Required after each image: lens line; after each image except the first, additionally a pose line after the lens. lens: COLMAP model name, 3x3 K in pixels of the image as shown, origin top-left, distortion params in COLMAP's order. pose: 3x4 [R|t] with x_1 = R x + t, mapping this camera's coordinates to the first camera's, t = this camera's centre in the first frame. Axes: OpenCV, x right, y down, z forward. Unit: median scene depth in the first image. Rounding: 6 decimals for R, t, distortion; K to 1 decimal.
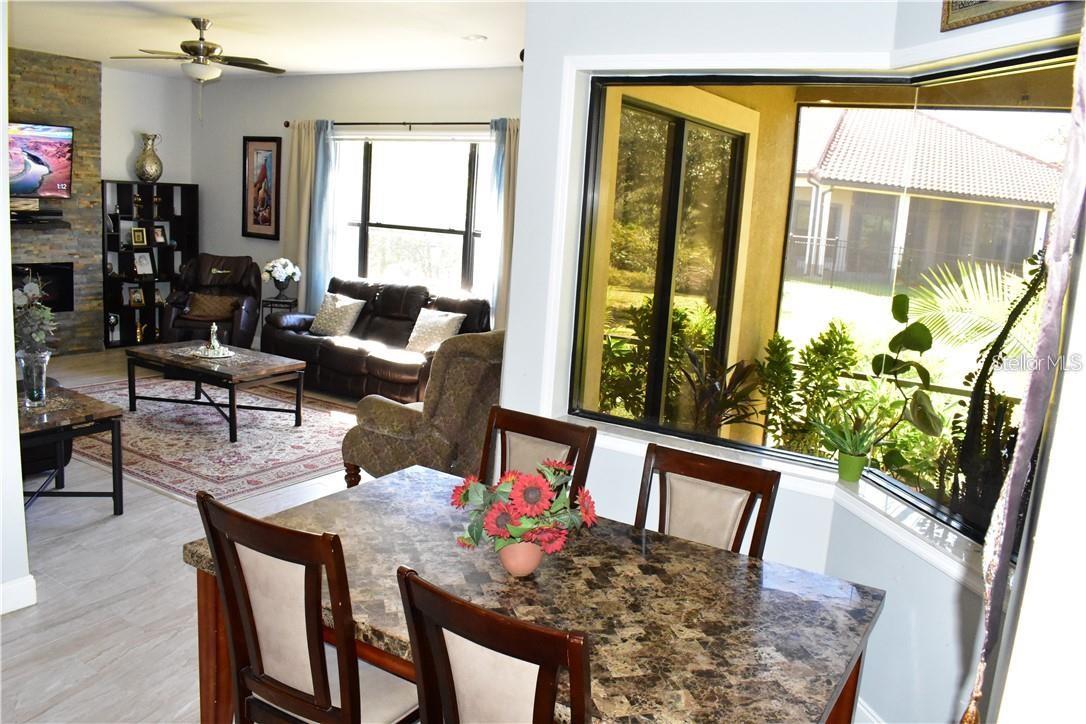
lens RADIAL K [[852.3, 0, 541.5], [0, 852.3, 363.0], [0, 0, 1]] dist [-0.068137, -0.002855]
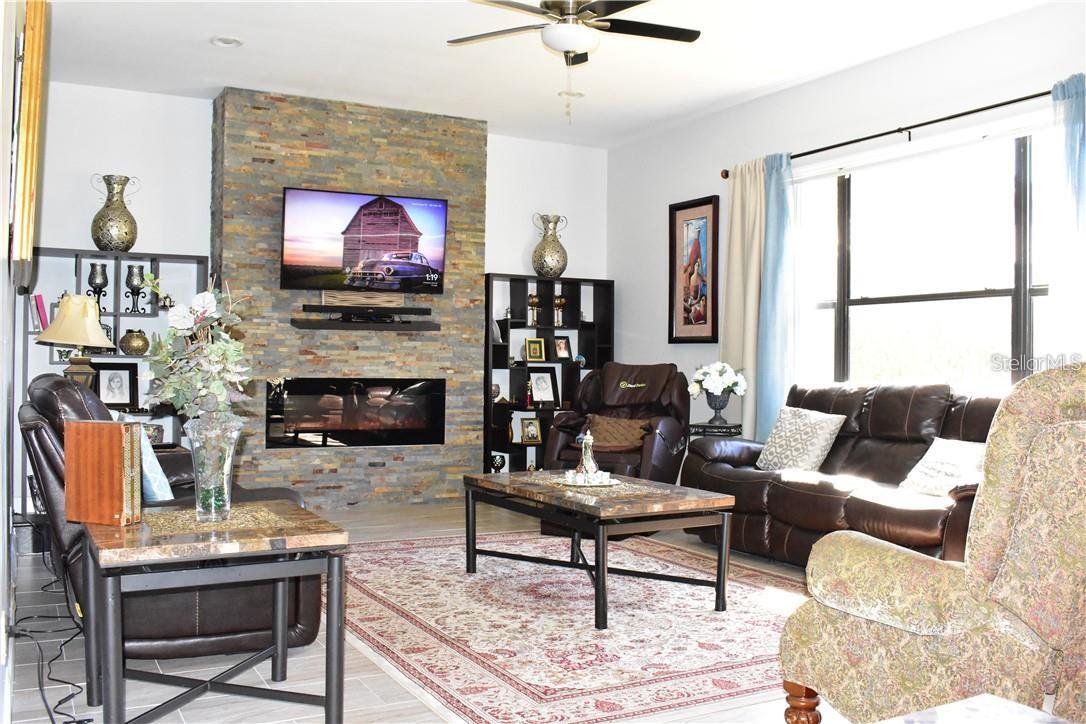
lens RADIAL K [[1013.2, 0, 543.7], [0, 1013.2, 361.6], [0, 0, 1]] dist [-0.073609, 0.000000]
pose [[0.873929, -0.057866, -0.482596, -0.044989], [-0.038848, 0.981396, -0.188024, 0.033224], [0.484498, 0.183068, 0.855423, 0.267372]]
